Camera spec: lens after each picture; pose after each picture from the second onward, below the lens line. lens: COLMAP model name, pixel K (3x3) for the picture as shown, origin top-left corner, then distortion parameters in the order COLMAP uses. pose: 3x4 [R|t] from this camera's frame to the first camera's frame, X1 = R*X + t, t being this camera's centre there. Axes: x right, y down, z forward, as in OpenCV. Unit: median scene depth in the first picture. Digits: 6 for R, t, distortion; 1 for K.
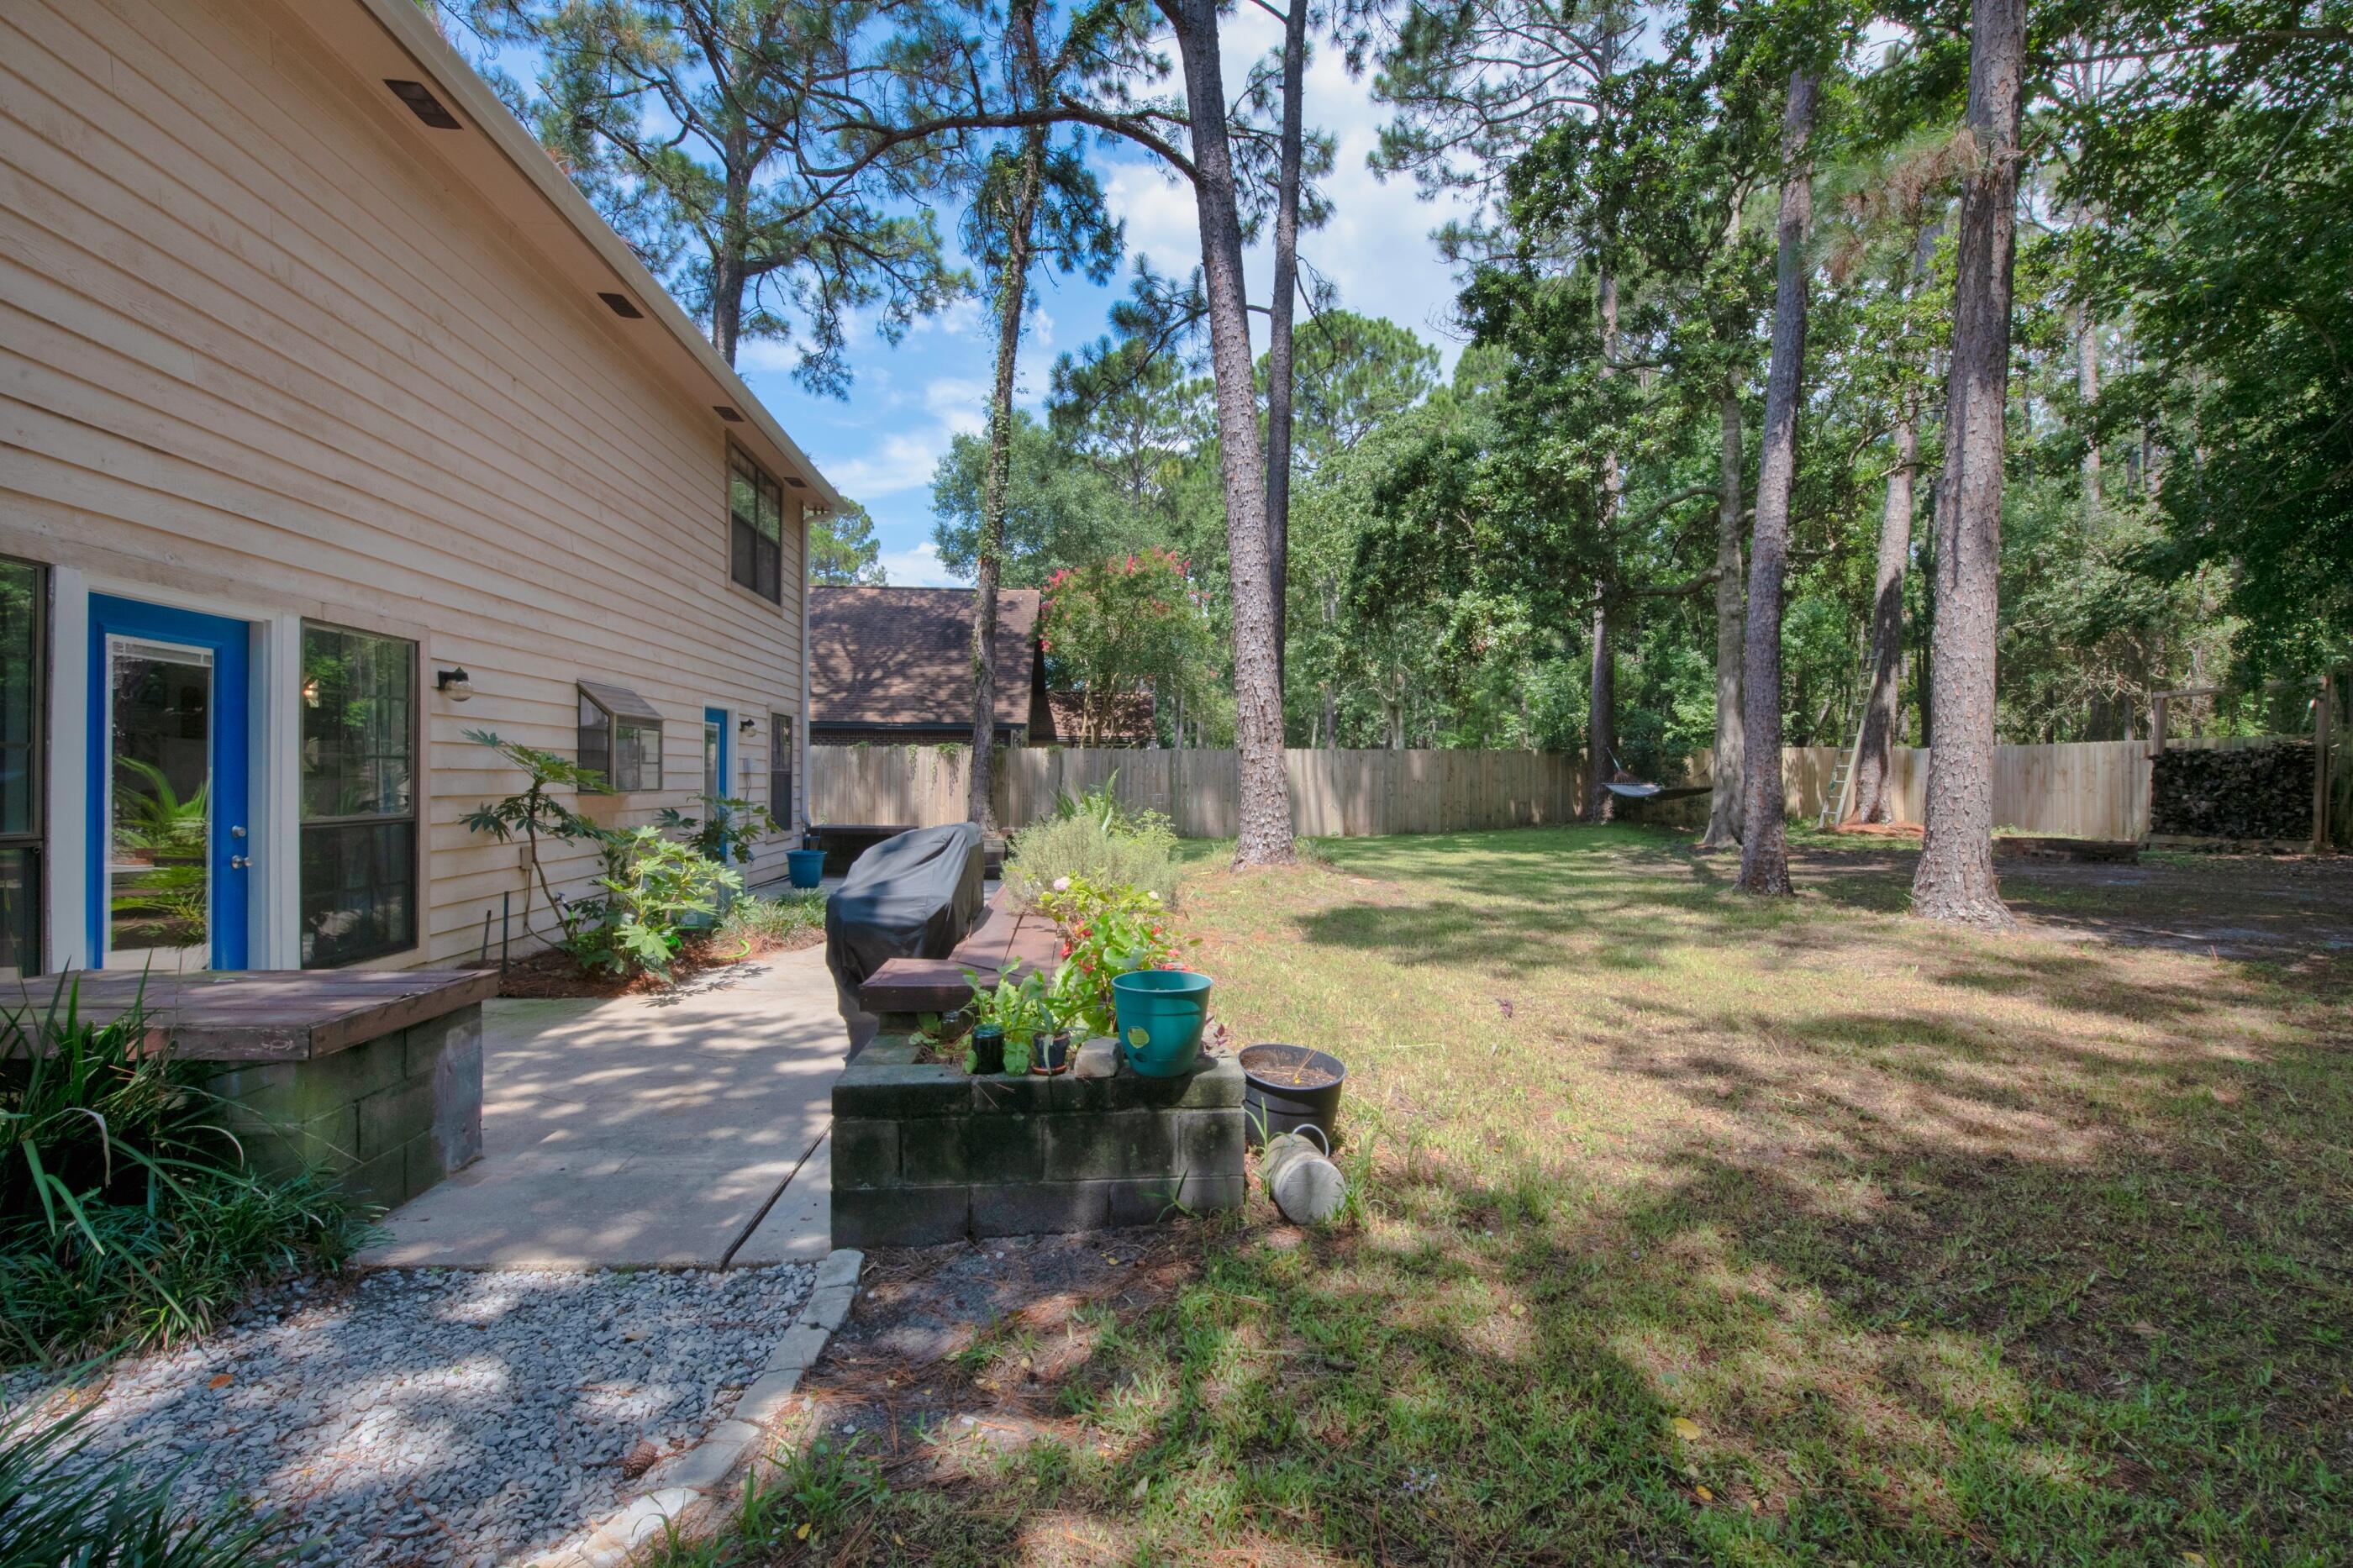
lens RADIAL K [[975.8, 0, 1192.2], [0, 975.8, 777.6], [0, 0, 1]] dist [-0.008284, -0.007363]
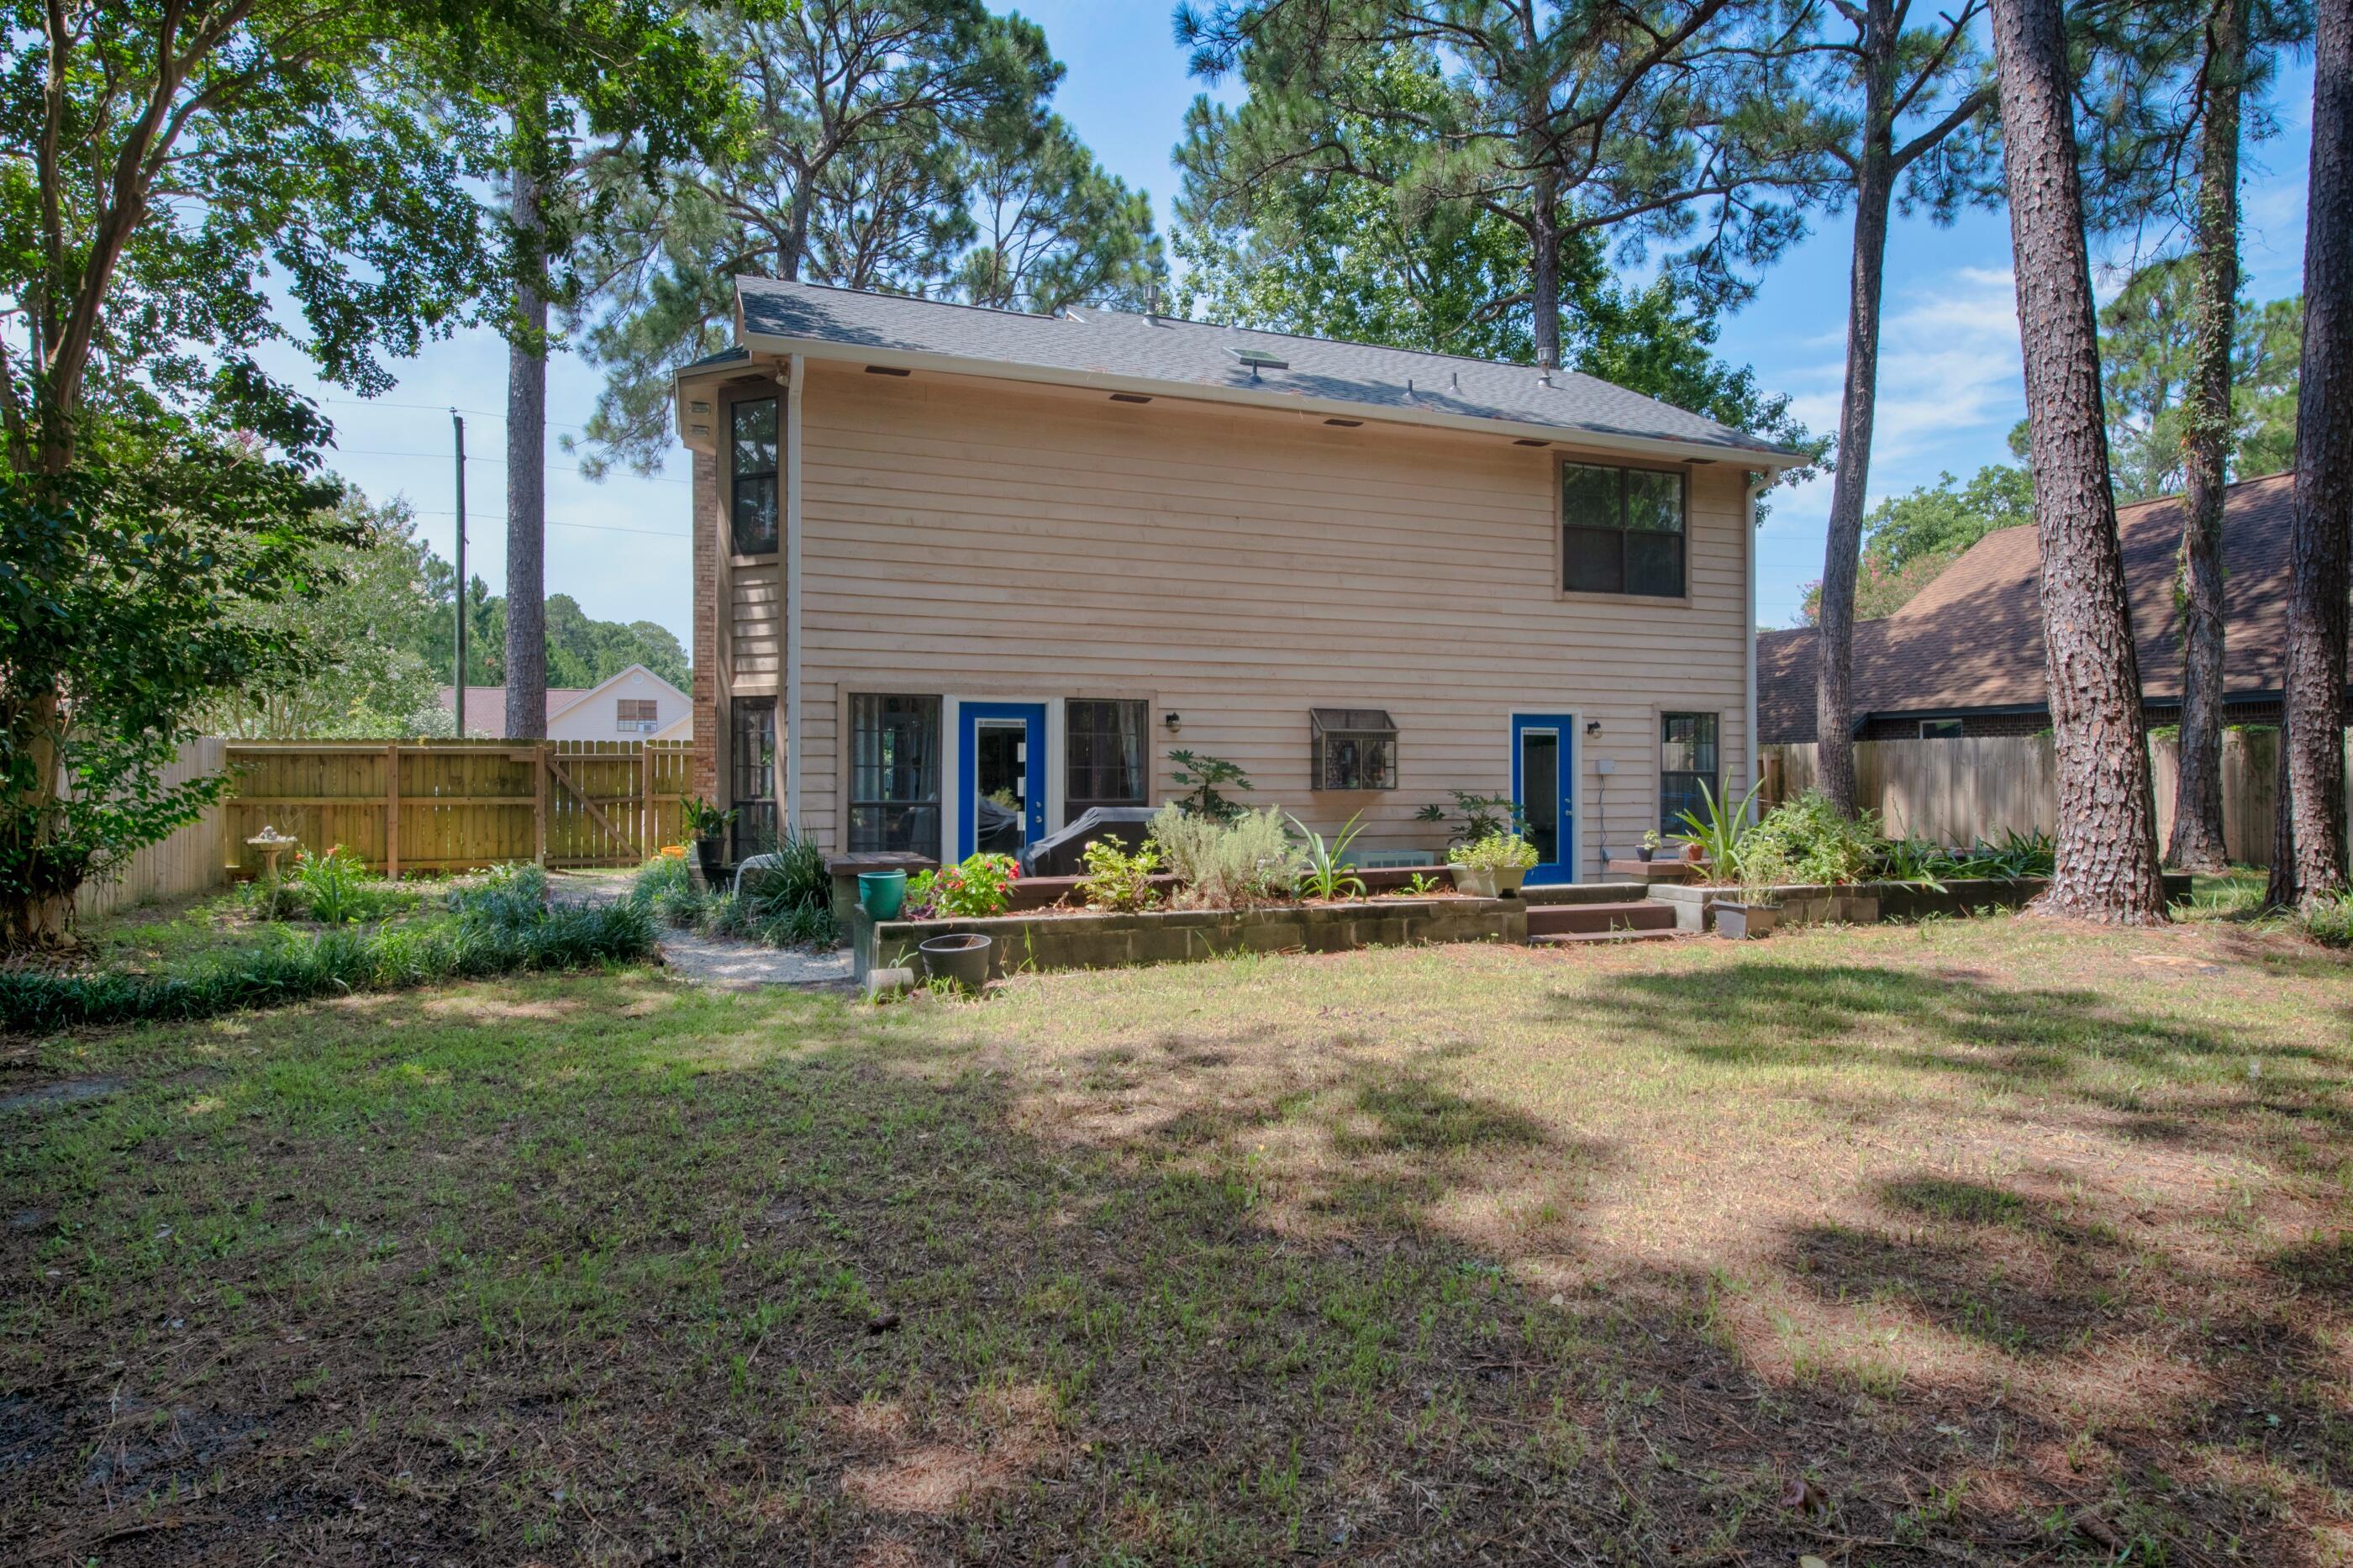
lens RADIAL K [[1290.4, 0, 1200.1], [0, 1290.4, 780.8], [0, 0, 1]] dist [0.007672, 0.000459]
pose [[0.250087, 0.006615, -0.968201, 0.438583], [-0.002697, 0.999978, 0.006136, -0.002651], [0.968220, 0.001077, 0.250099, 0.149620]]
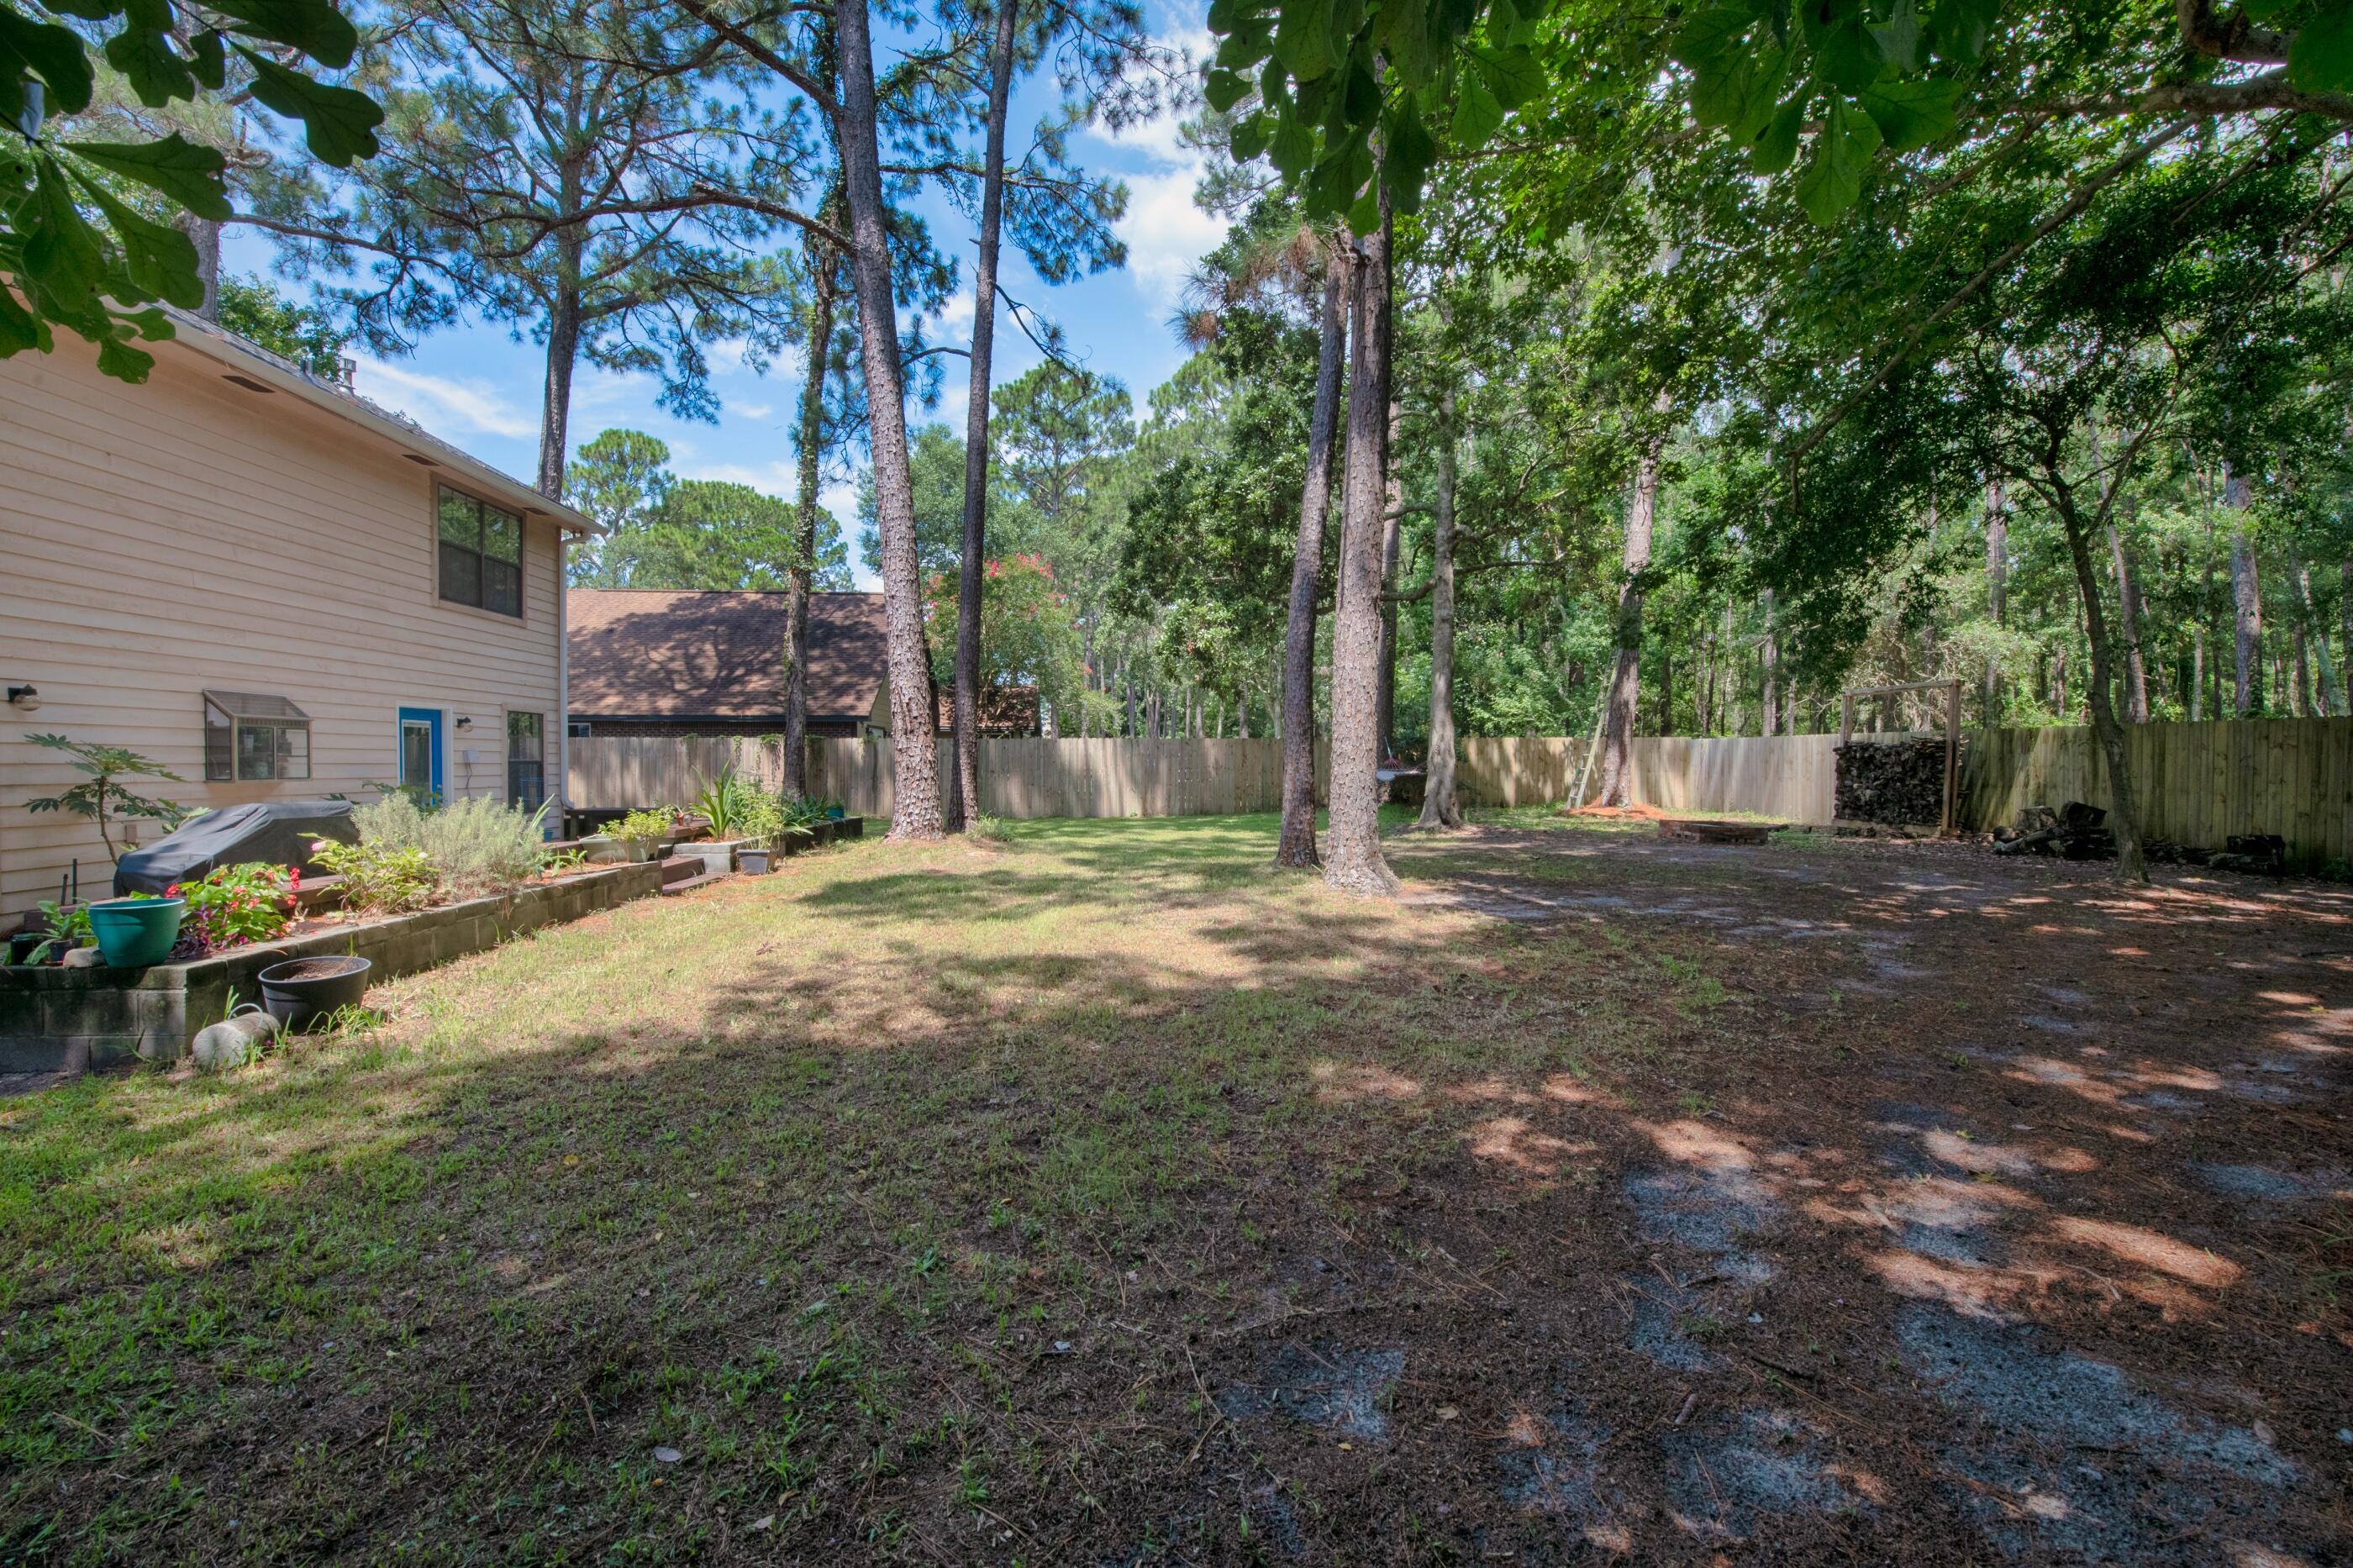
lens RADIAL K [[932.4, 0, 1181.8], [0, 932.4, 771.6], [0, 0, 1]] dist [-0.001578, -0.001269]
pose [[0.999664, 0.001492, -0.025895, 0.254828], [-0.001255, 0.999957, 0.009138, -0.003070], [0.025907, -0.009102, 0.999623, -0.062737]]
